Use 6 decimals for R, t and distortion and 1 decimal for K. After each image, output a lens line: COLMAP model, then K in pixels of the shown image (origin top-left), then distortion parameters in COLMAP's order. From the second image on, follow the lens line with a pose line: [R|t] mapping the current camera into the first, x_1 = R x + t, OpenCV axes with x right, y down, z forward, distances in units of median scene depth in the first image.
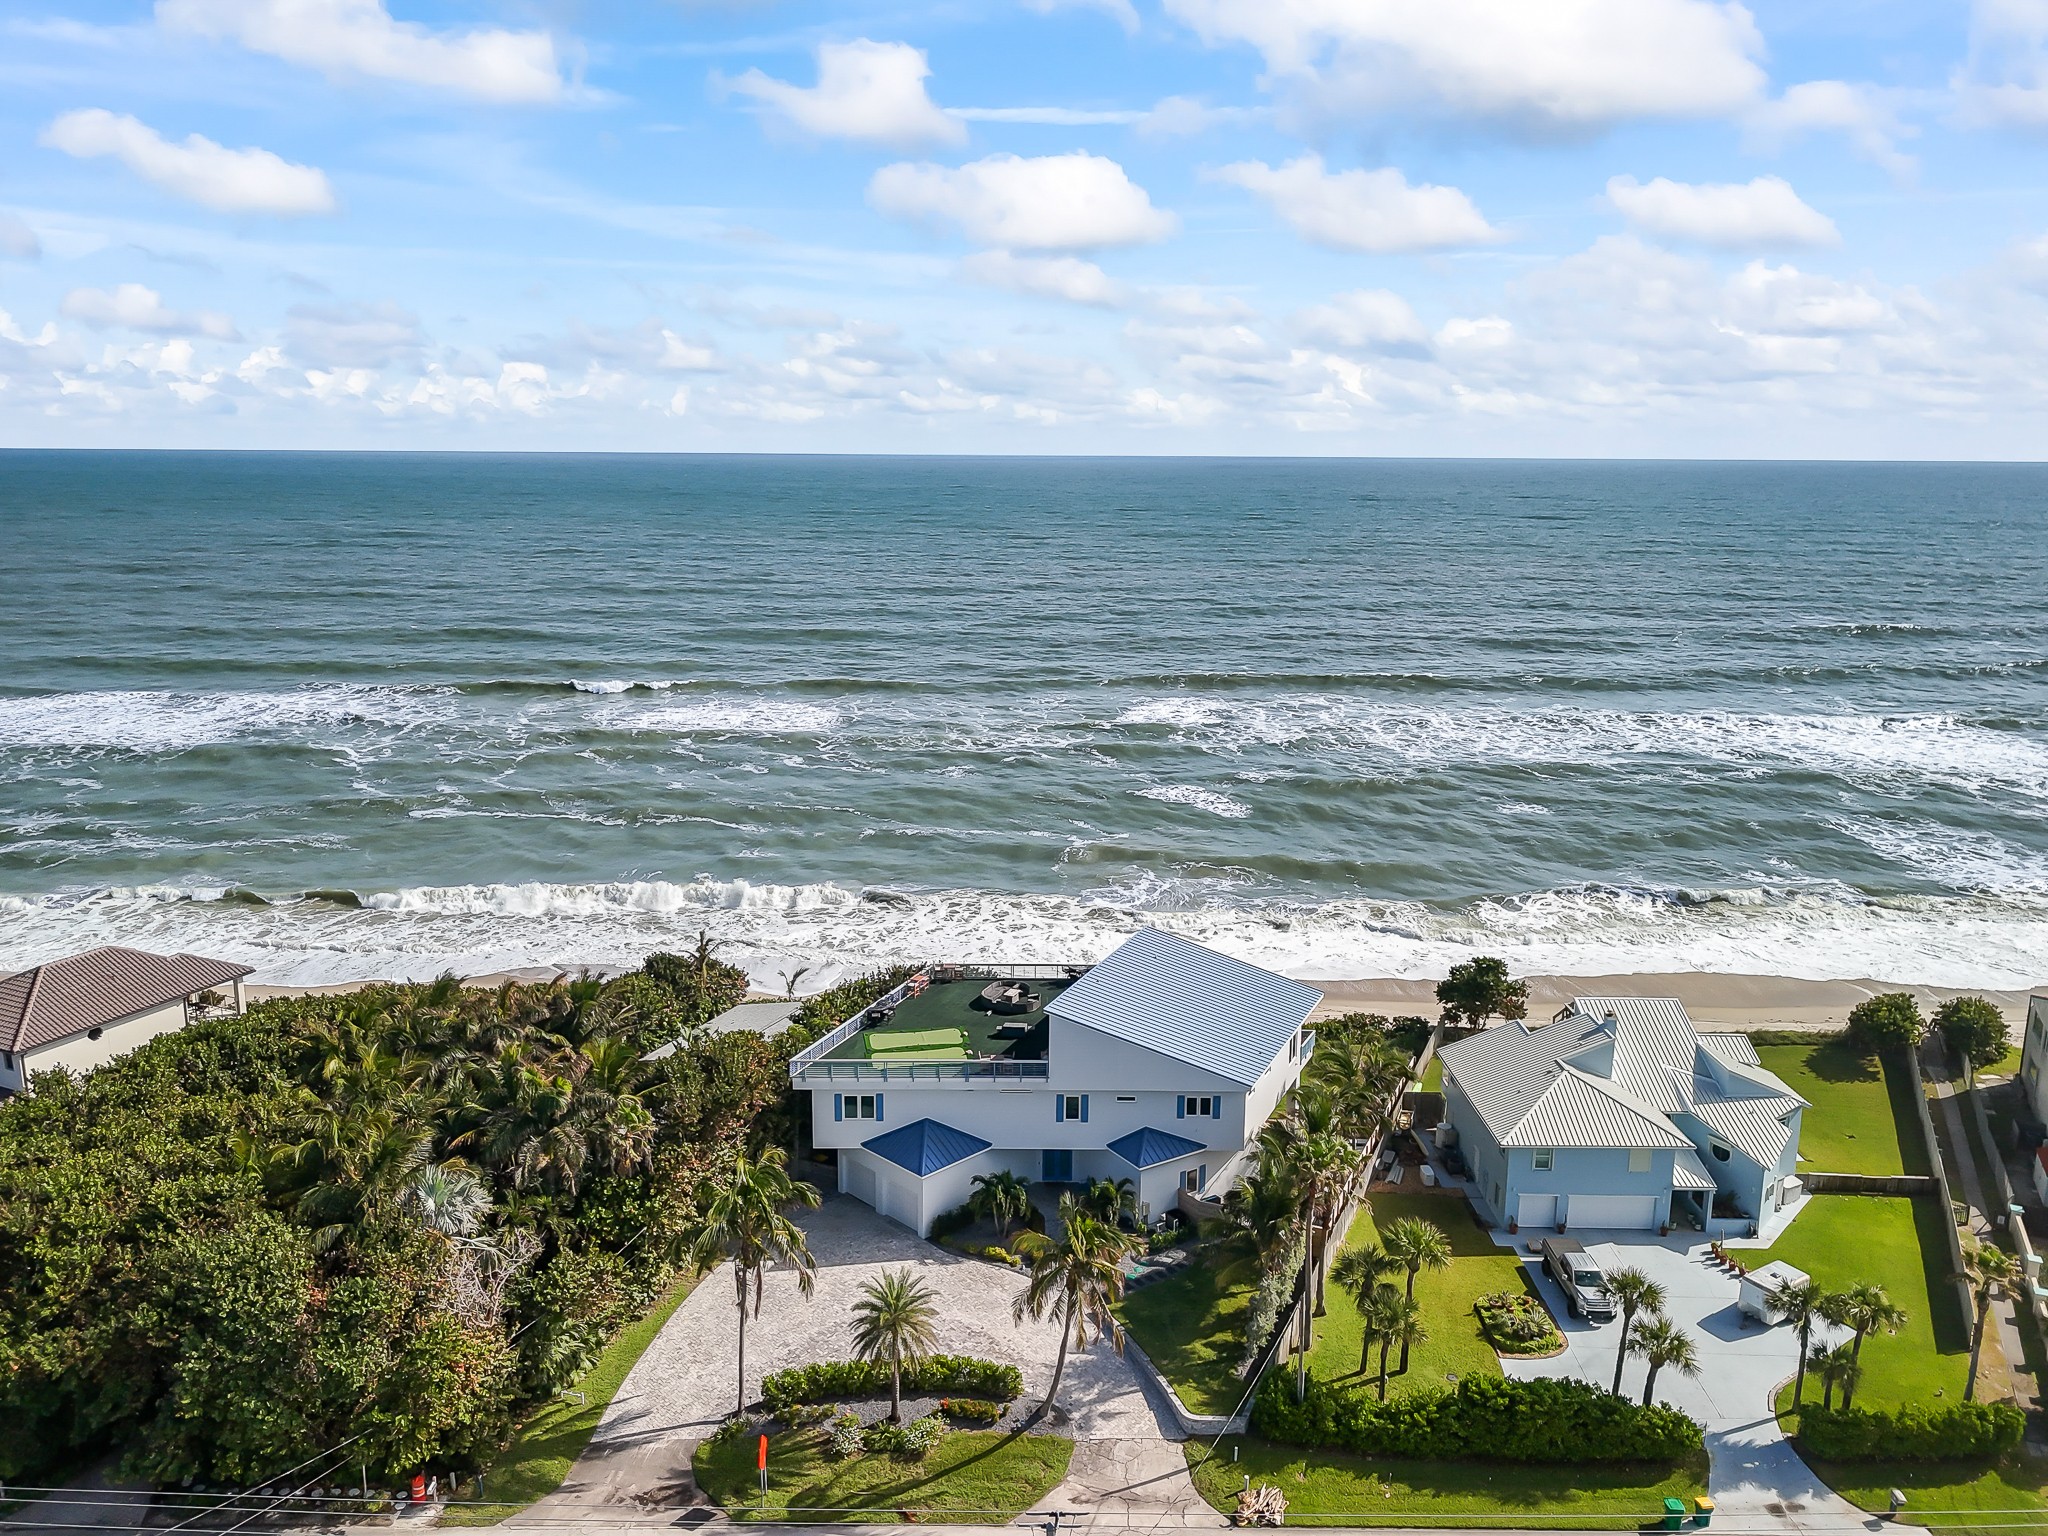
lens RADIAL K [[1506.2, 0, 1018.7], [0, 1506.2, 767.7], [0, 0, 1]] dist [0.039102, -0.022104]
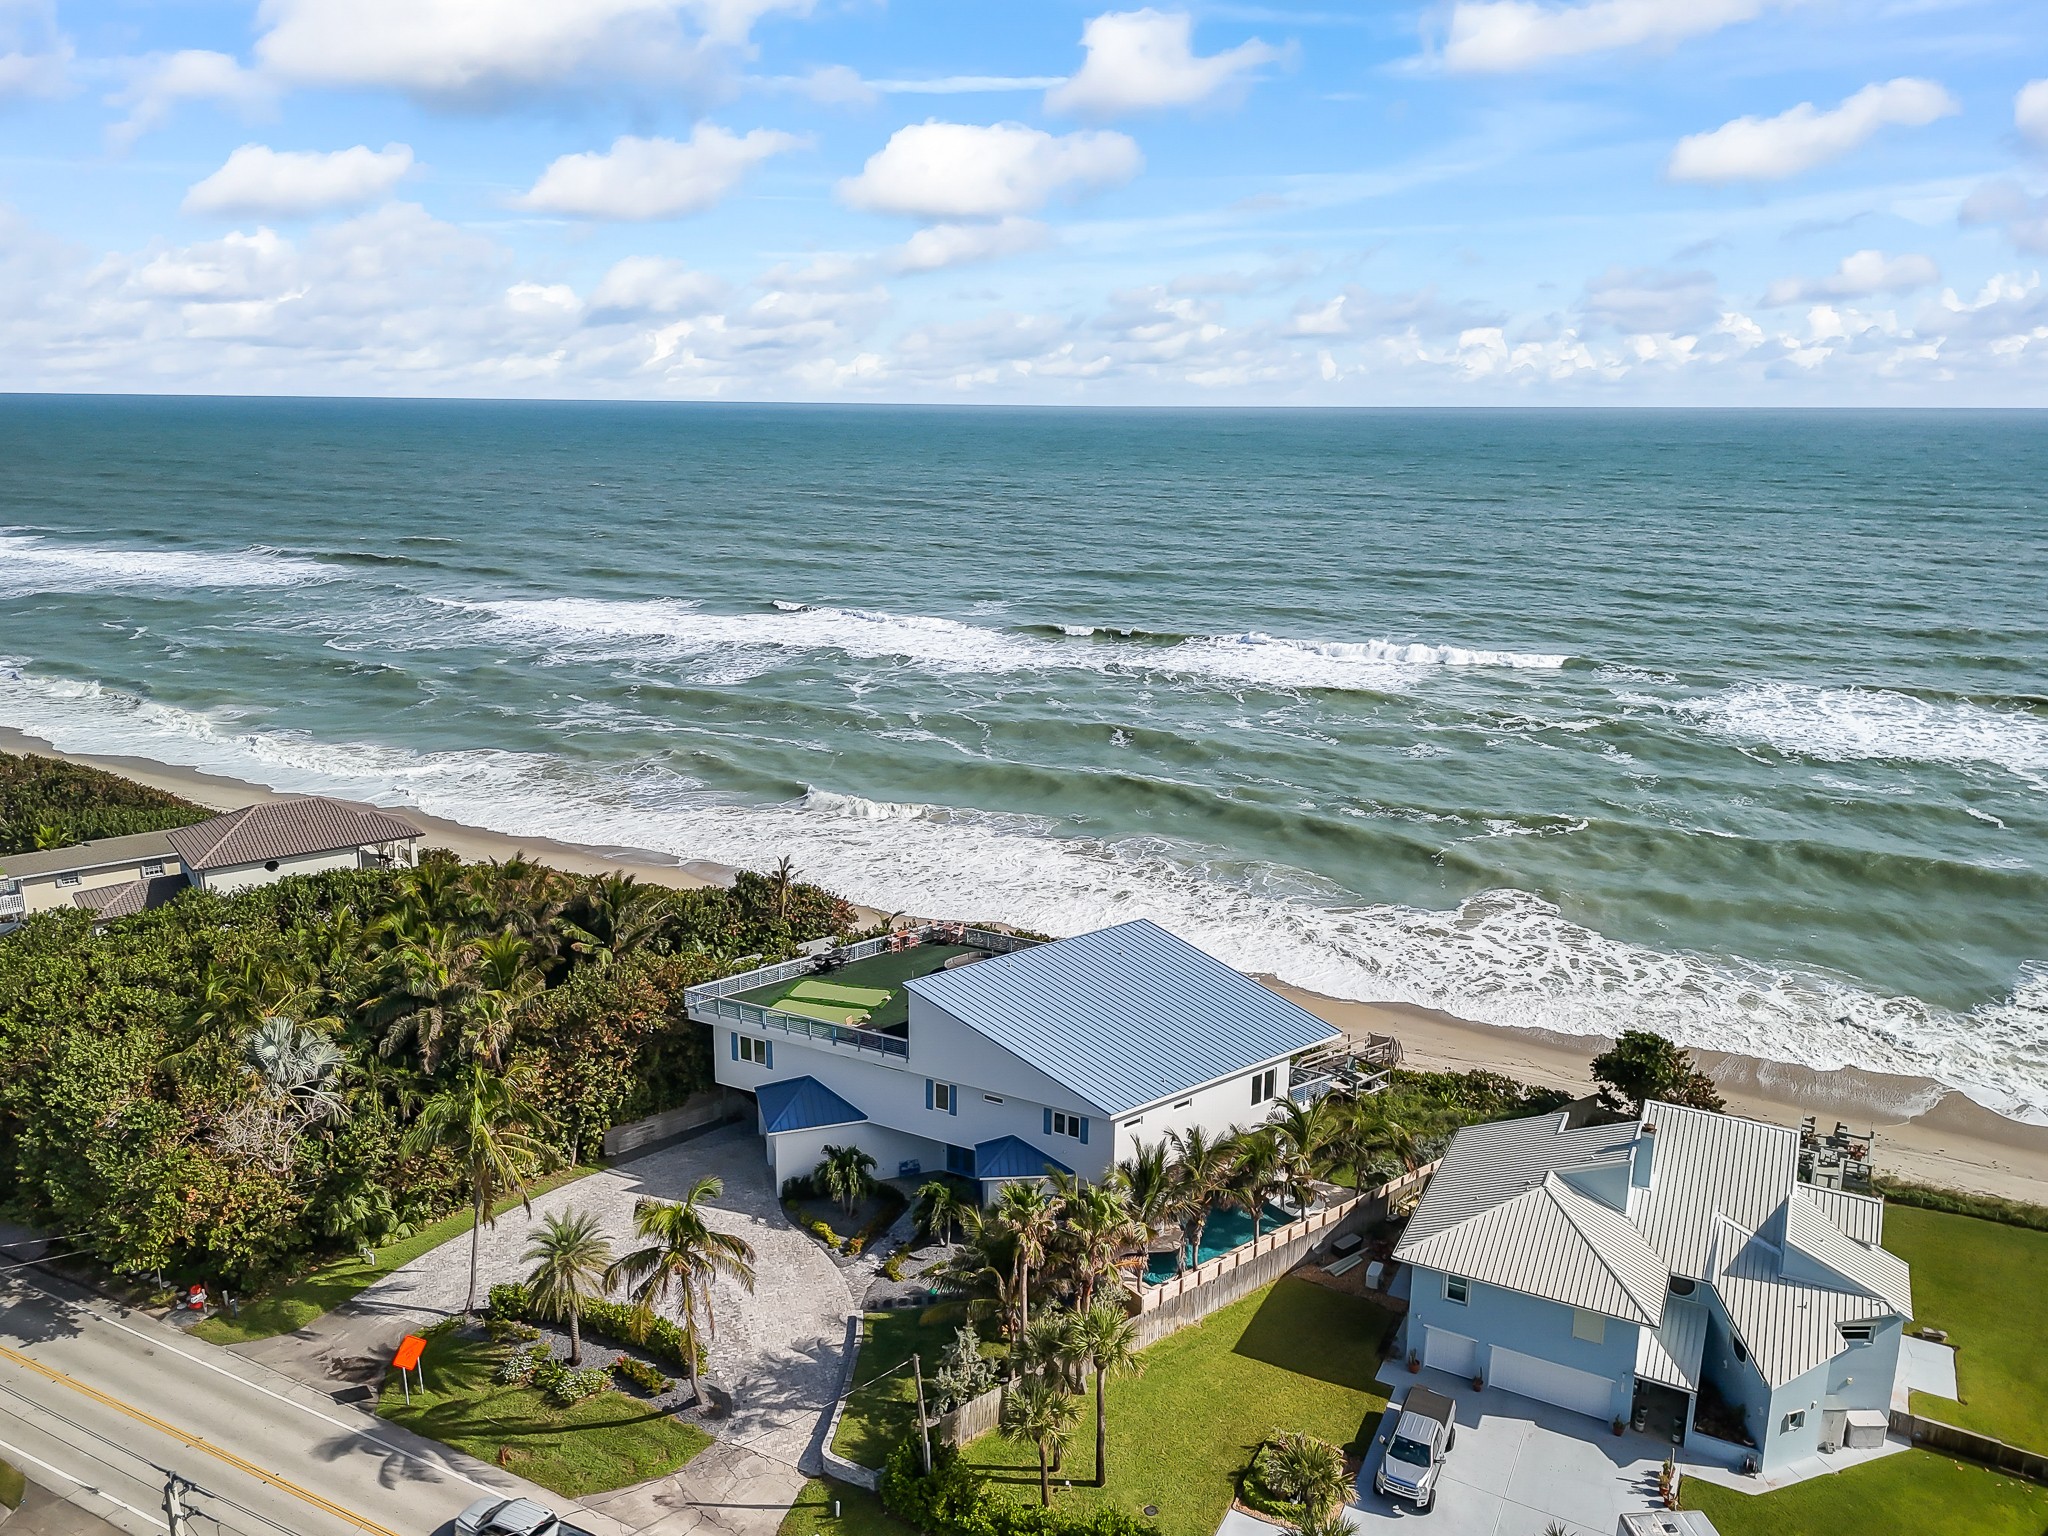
lens RADIAL K [[1506.2, 0, 1012.6], [0, 1506.2, 774.8], [0, 0, 1]] dist [0.039102, -0.022104]
pose [[0.885146, 0.113093, -0.451360, 0.548185], [-0.095602, 0.993521, 0.061455, -0.032348], [0.455386, -0.011245, 0.890223, 0.252112]]
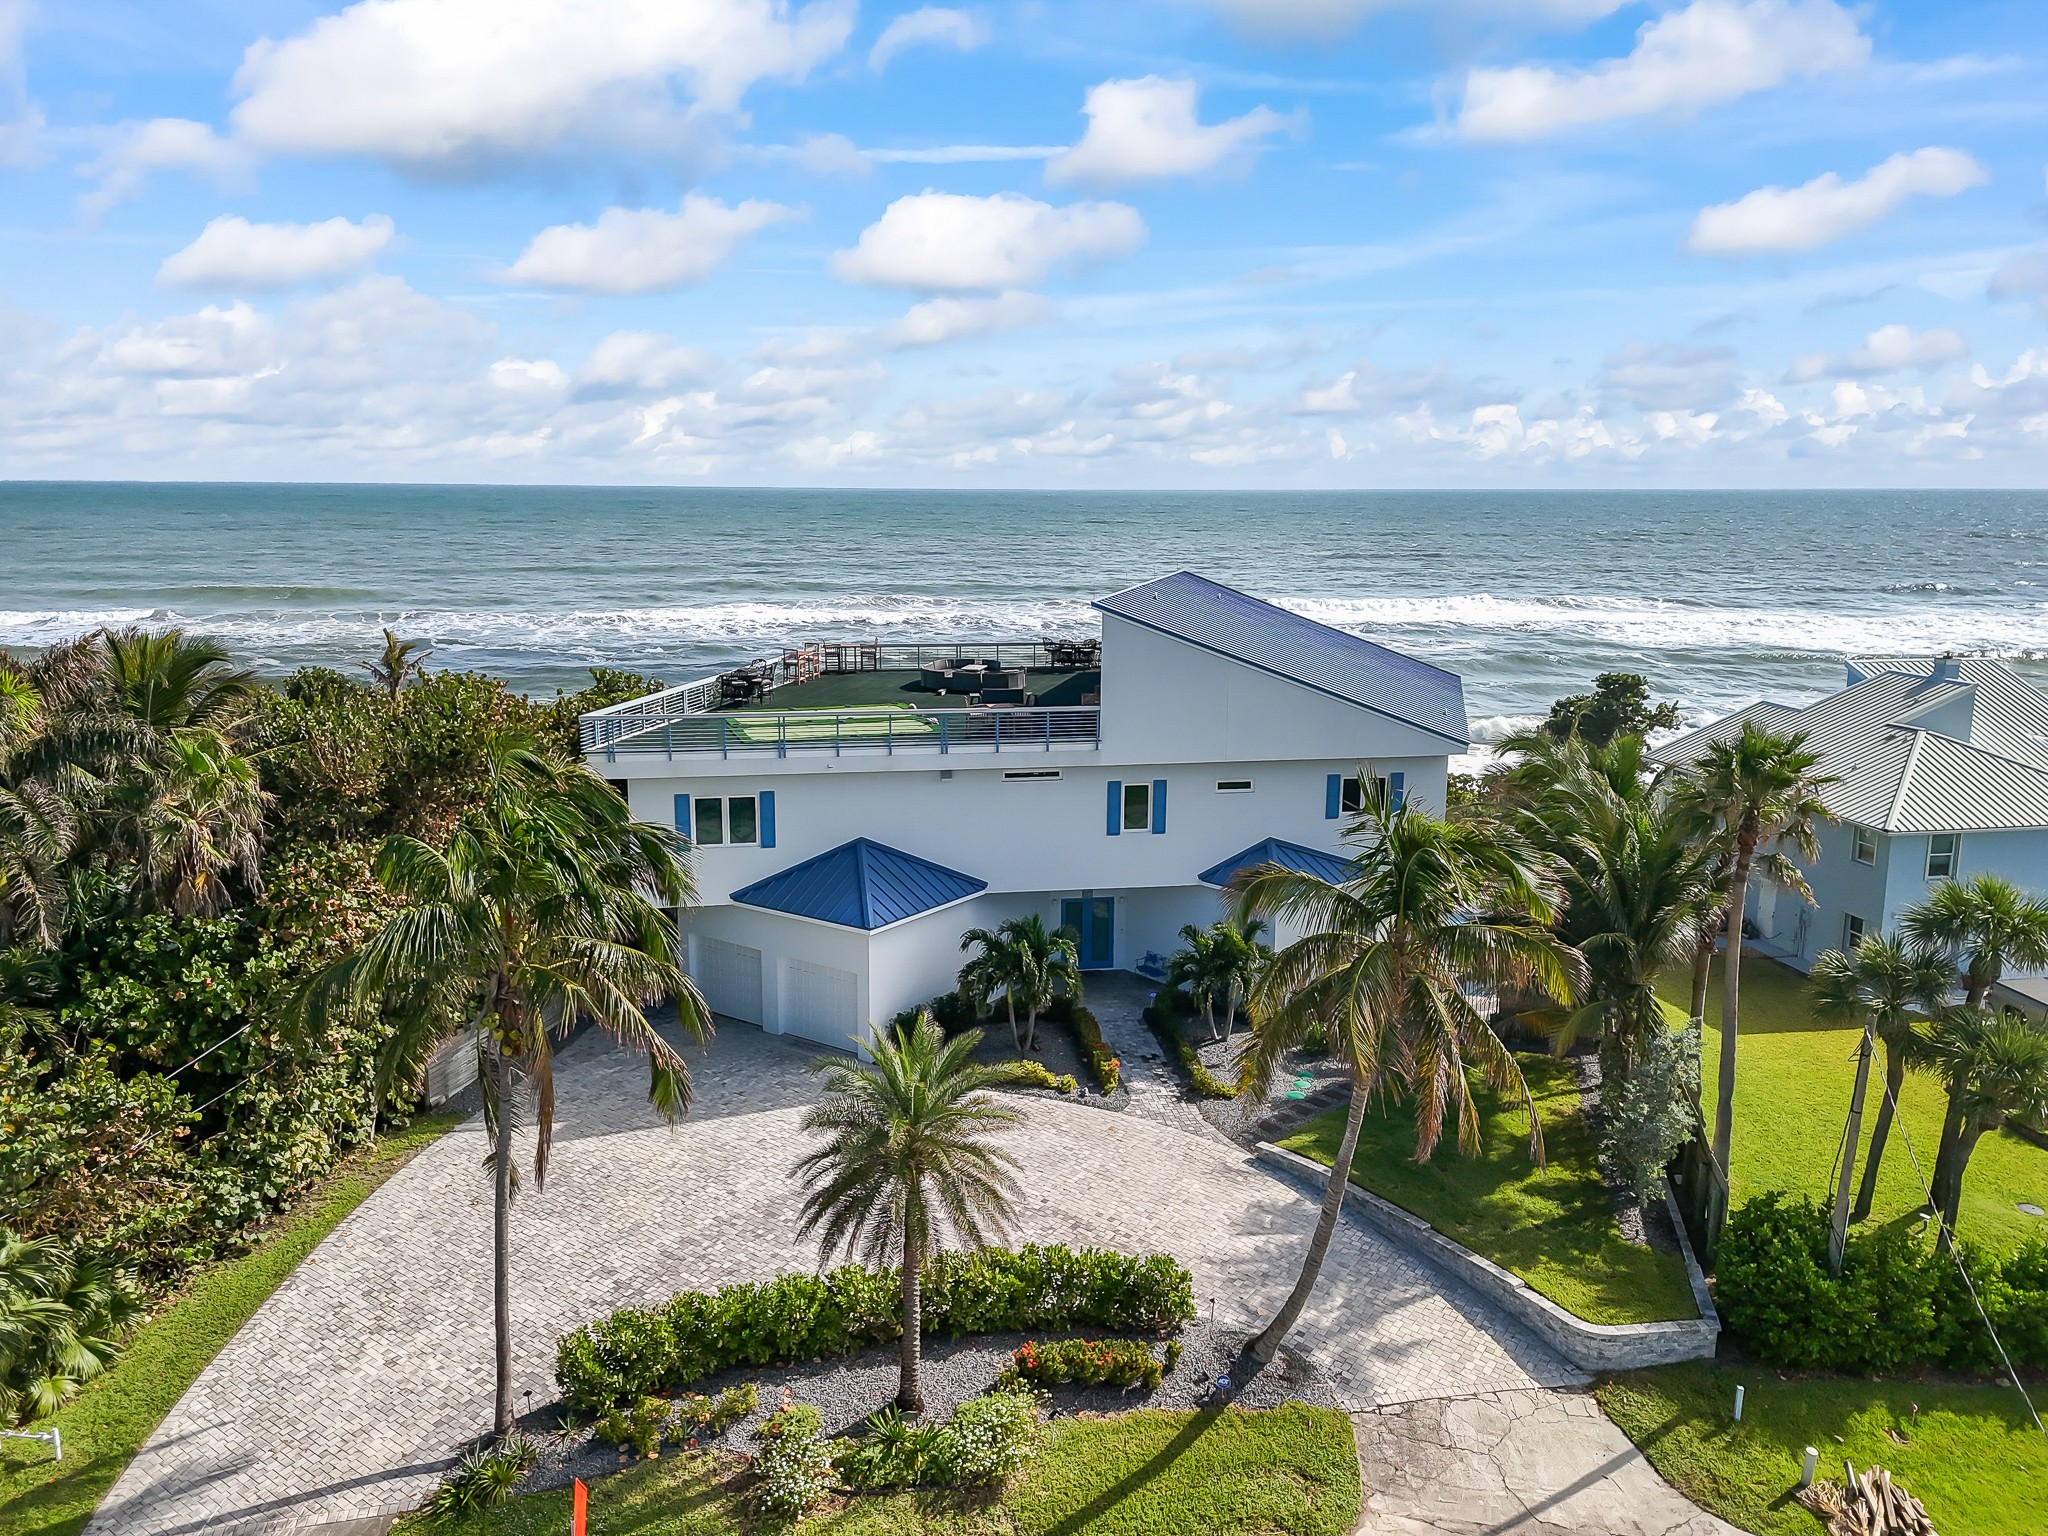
lens RADIAL K [[1506.2, 0, 1025.4], [0, 1506.2, 770.7], [0, 0, 1]] dist [0.039102, -0.022104]
pose [[0.984288, -0.031472, 0.173743, -0.111786], [0.034785, 0.999266, -0.016054, 0.261055], [-0.173110, 0.021845, 0.984660, 0.578693]]
